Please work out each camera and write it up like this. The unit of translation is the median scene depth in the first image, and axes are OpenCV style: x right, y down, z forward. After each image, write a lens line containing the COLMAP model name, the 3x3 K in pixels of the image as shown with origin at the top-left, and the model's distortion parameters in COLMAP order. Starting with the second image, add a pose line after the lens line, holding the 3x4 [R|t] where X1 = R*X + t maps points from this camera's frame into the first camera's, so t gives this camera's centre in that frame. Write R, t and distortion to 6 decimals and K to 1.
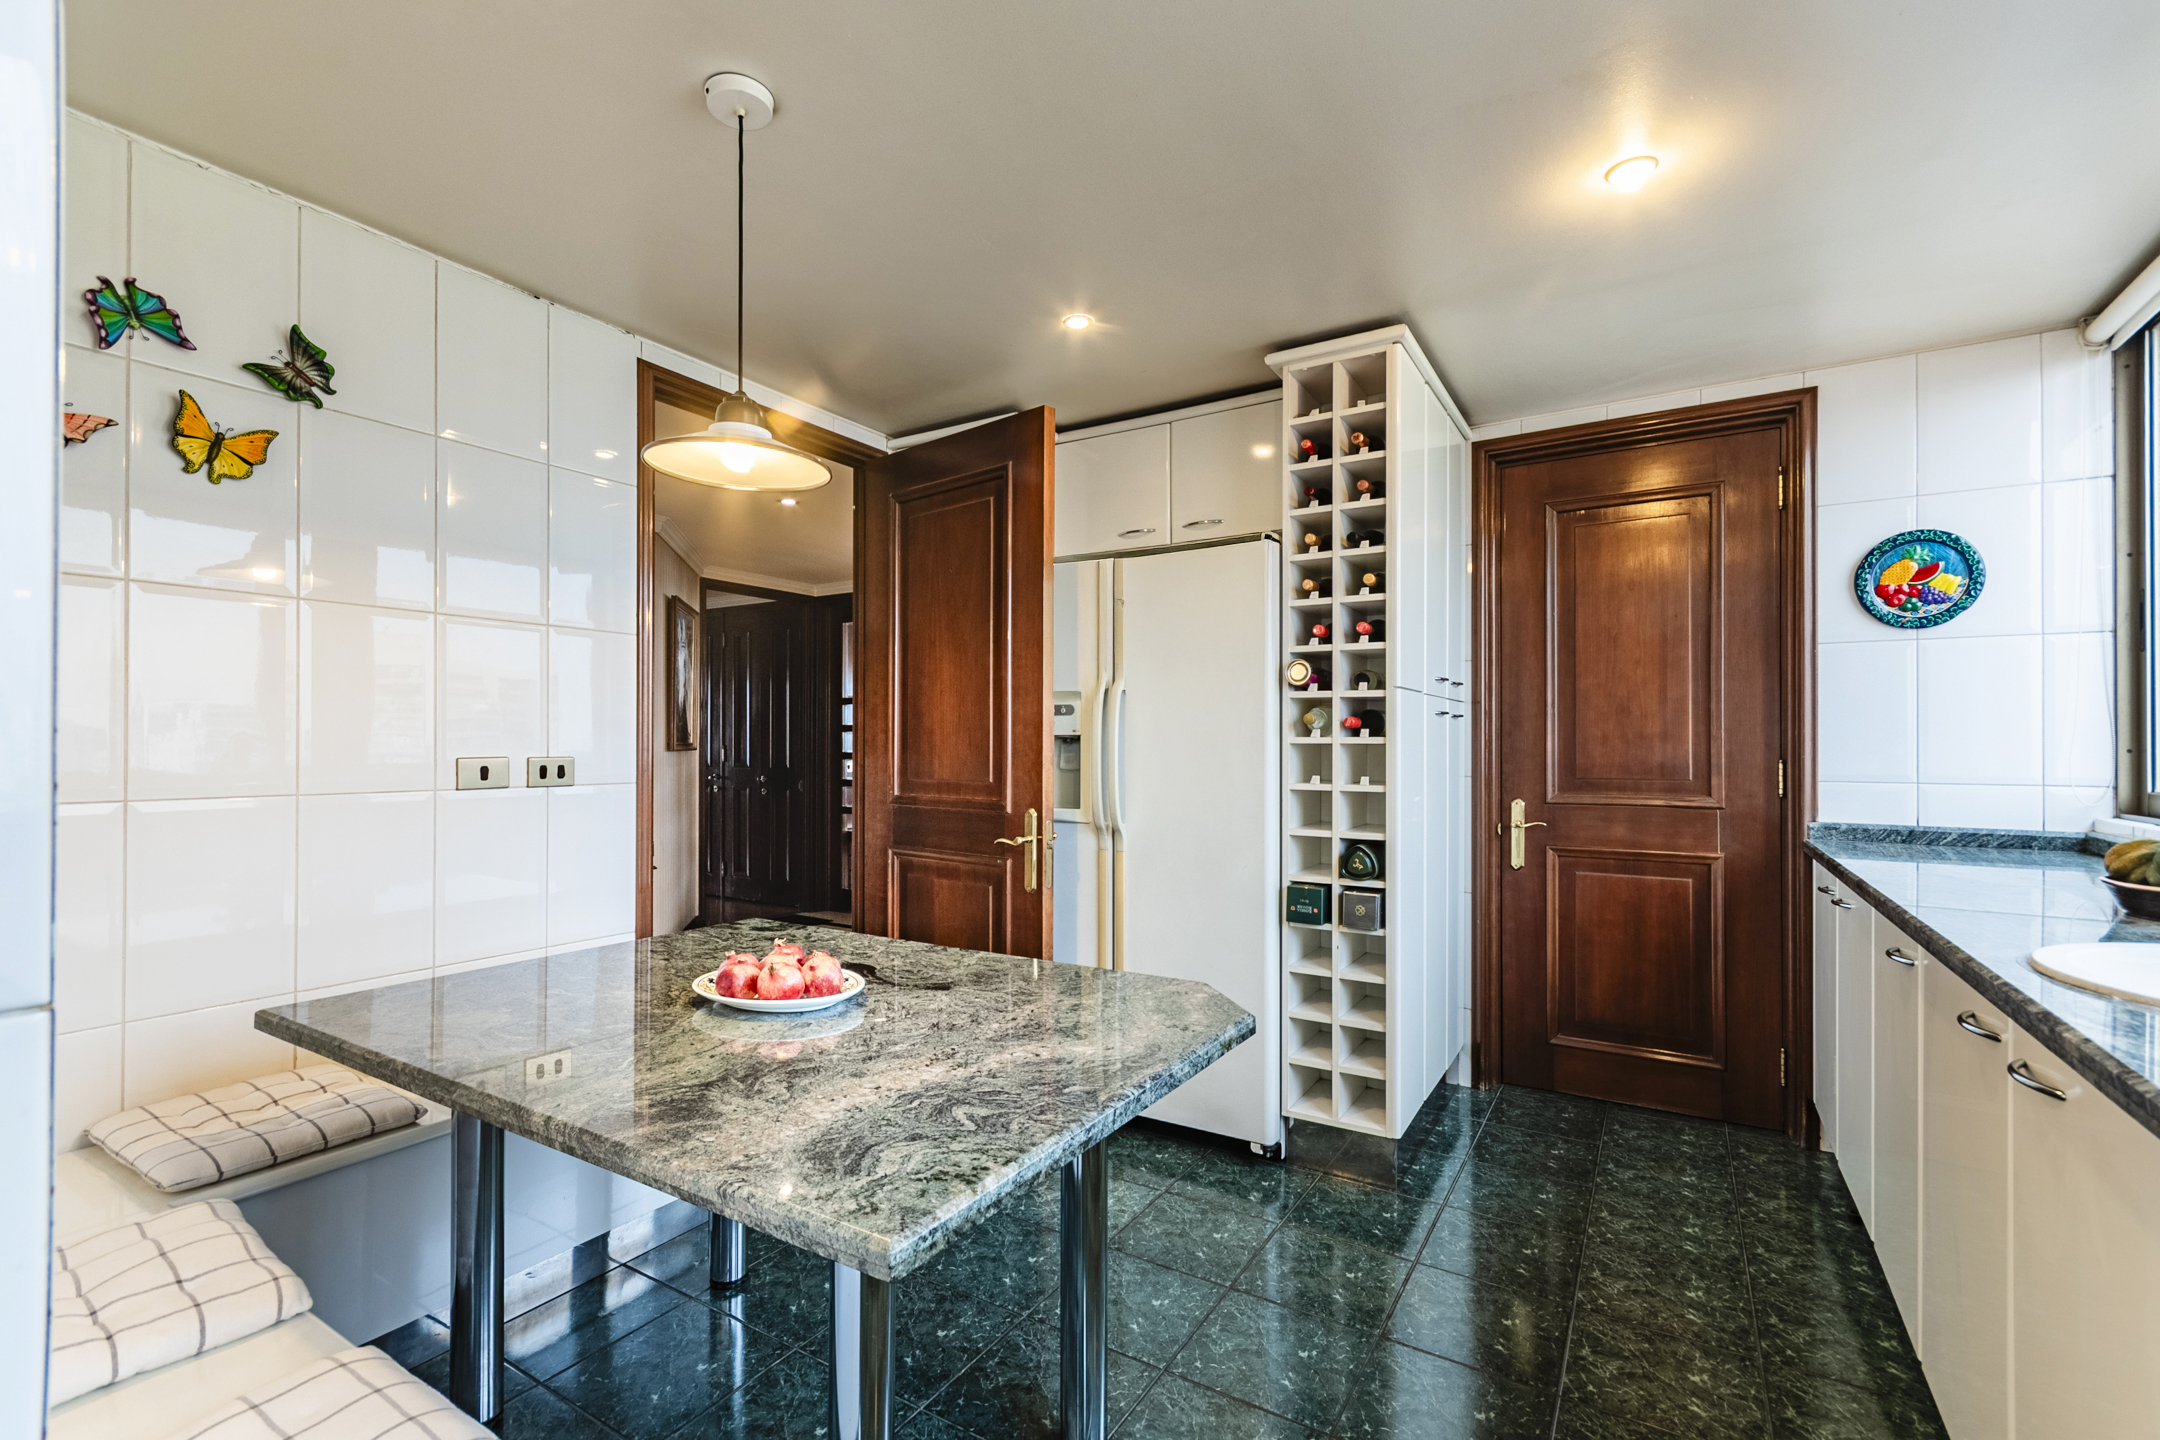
lens RADIAL K [[961.6, 0, 1073.9], [0, 961.6, 734.9], [0, 0, 1]] dist [0.002664, 0.001149]
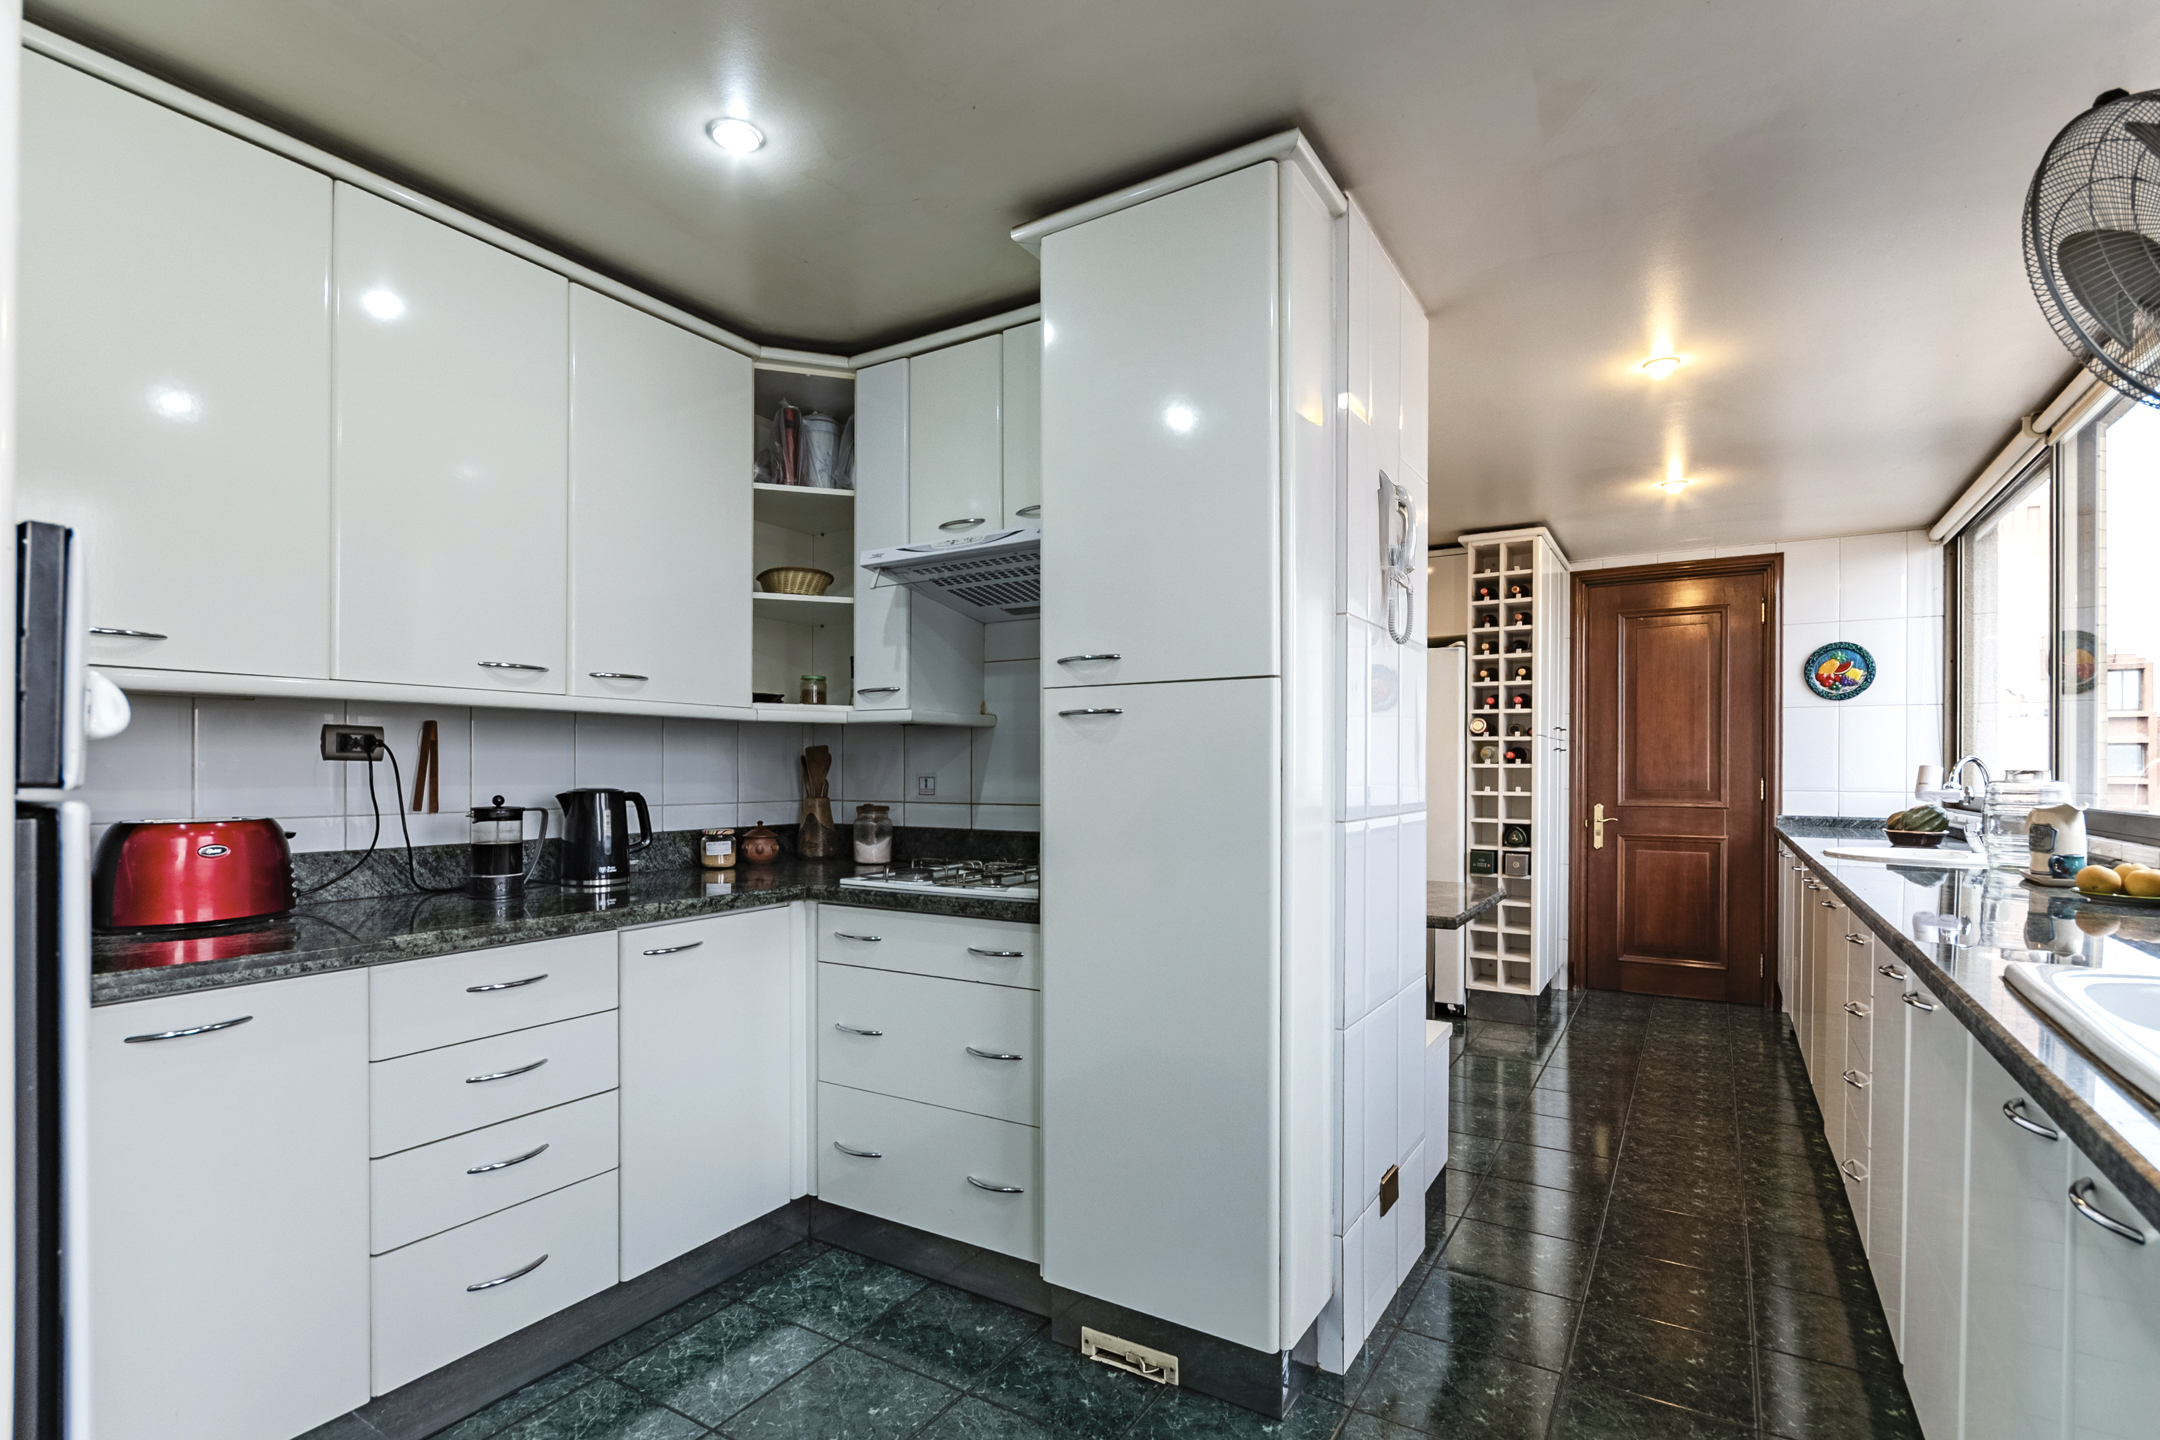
lens RADIAL K [[961.6, 0, 1141.6], [0, 961.6, 766.6], [0, 0, 1]] dist [0.002664, 0.001149]
pose [[0.999756, 0.001329, 0.022033, -0.387524], [-0.001521, 0.999961, 0.008713, -0.006673], [-0.022021, -0.008744, 0.999719, -0.666957]]
